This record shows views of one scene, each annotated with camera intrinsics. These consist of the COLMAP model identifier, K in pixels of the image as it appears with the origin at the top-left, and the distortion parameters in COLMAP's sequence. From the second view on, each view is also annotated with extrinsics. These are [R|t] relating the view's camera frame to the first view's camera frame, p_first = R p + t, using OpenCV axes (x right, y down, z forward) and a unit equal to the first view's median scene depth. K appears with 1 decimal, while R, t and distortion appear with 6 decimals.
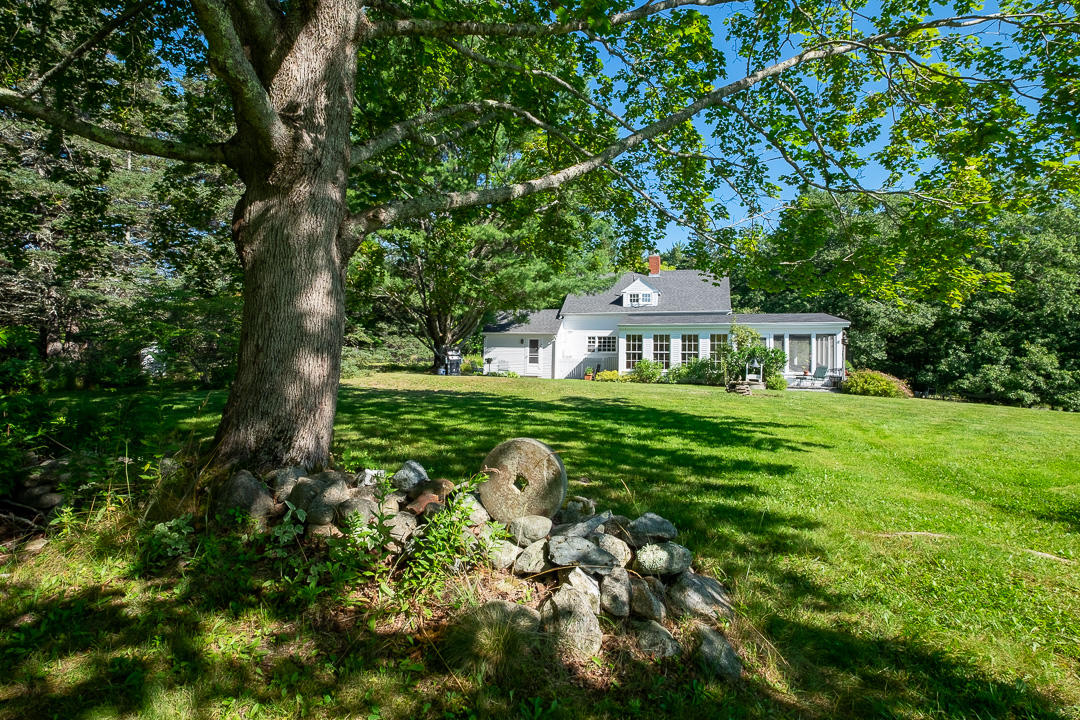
lens RADIAL K [[521.4, 0, 540.1], [0, 521.4, 357.2], [0, 0, 1]] dist [0.001188, 0.000053]
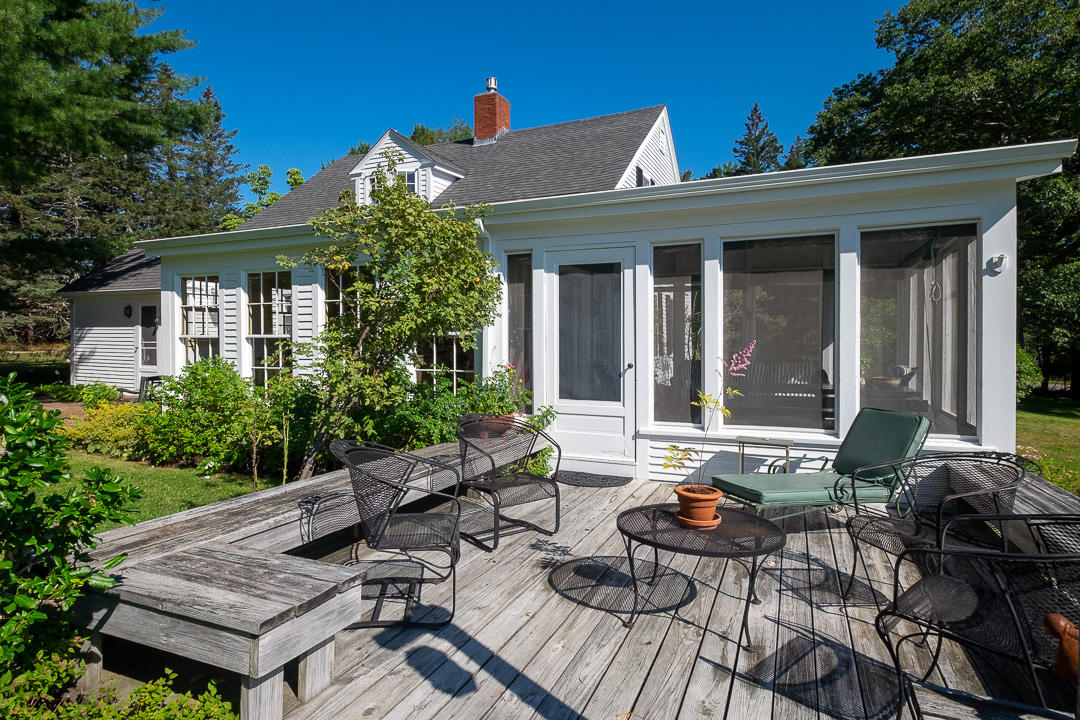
lens RADIAL K [[622.1, 0, 480.2], [0, 622.1, 348.2], [0, 0, 1]] dist [0.007623, -0.001324]
pose [[0.986198, -0.015700, -0.164822, 0.389126], [0.019670, 0.999554, 0.022483, -0.008403], [0.164395, -0.025414, 0.986067, 0.681502]]
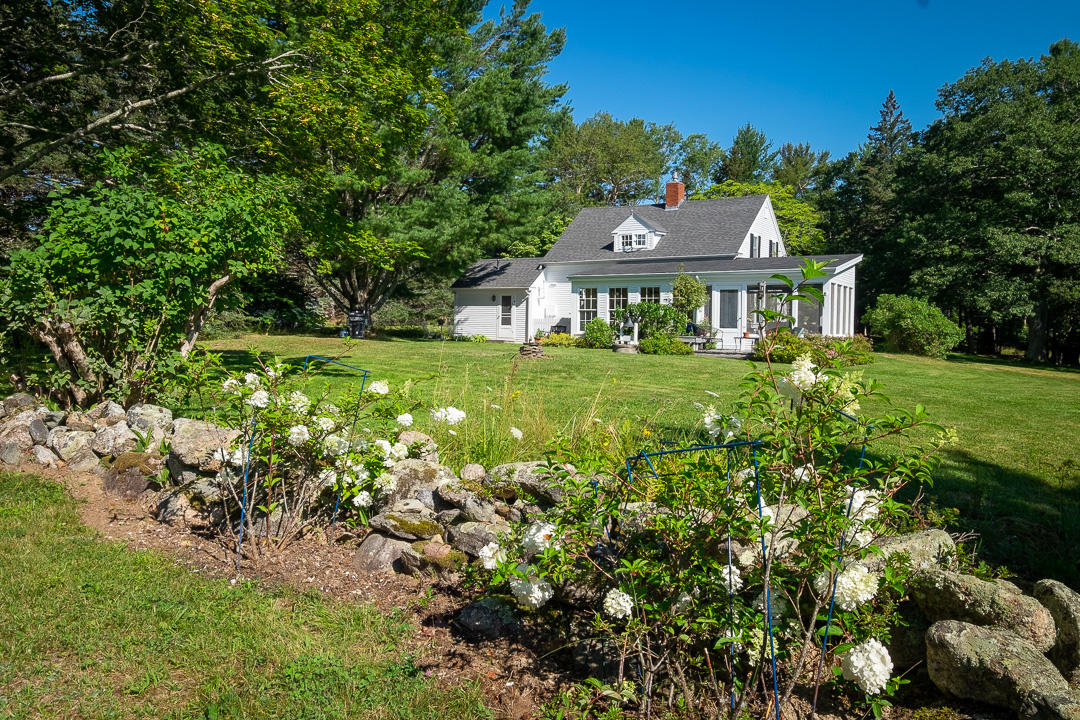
lens RADIAL K [[737.5, 0, 546.8], [0, 737.5, 363.6], [0, 0, 1]] dist [-0.002334, -0.000158]
pose [[0.975645, 0.003796, -0.219321, 0.369579], [0.010009, 0.998038, 0.061801, 0.002065], [0.219125, -0.062492, 0.973693, -0.144910]]
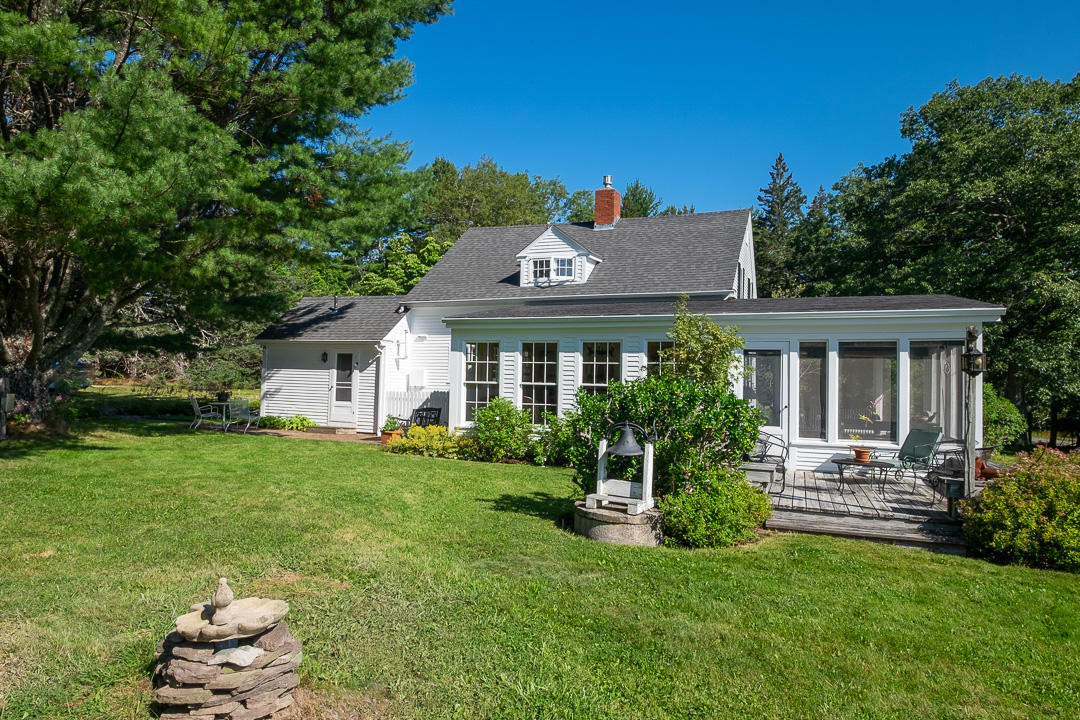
lens RADIAL K [[697.5, 0, 512.0], [0, 697.5, 369.5], [0, 0, 1]] dist [-0.003993, 0.006470]
pose [[0.995119, 0.004535, -0.098575, 0.262018], [-0.005467, 0.999943, -0.009194, -0.015765], [0.098528, 0.009688, 0.995087, 0.419614]]
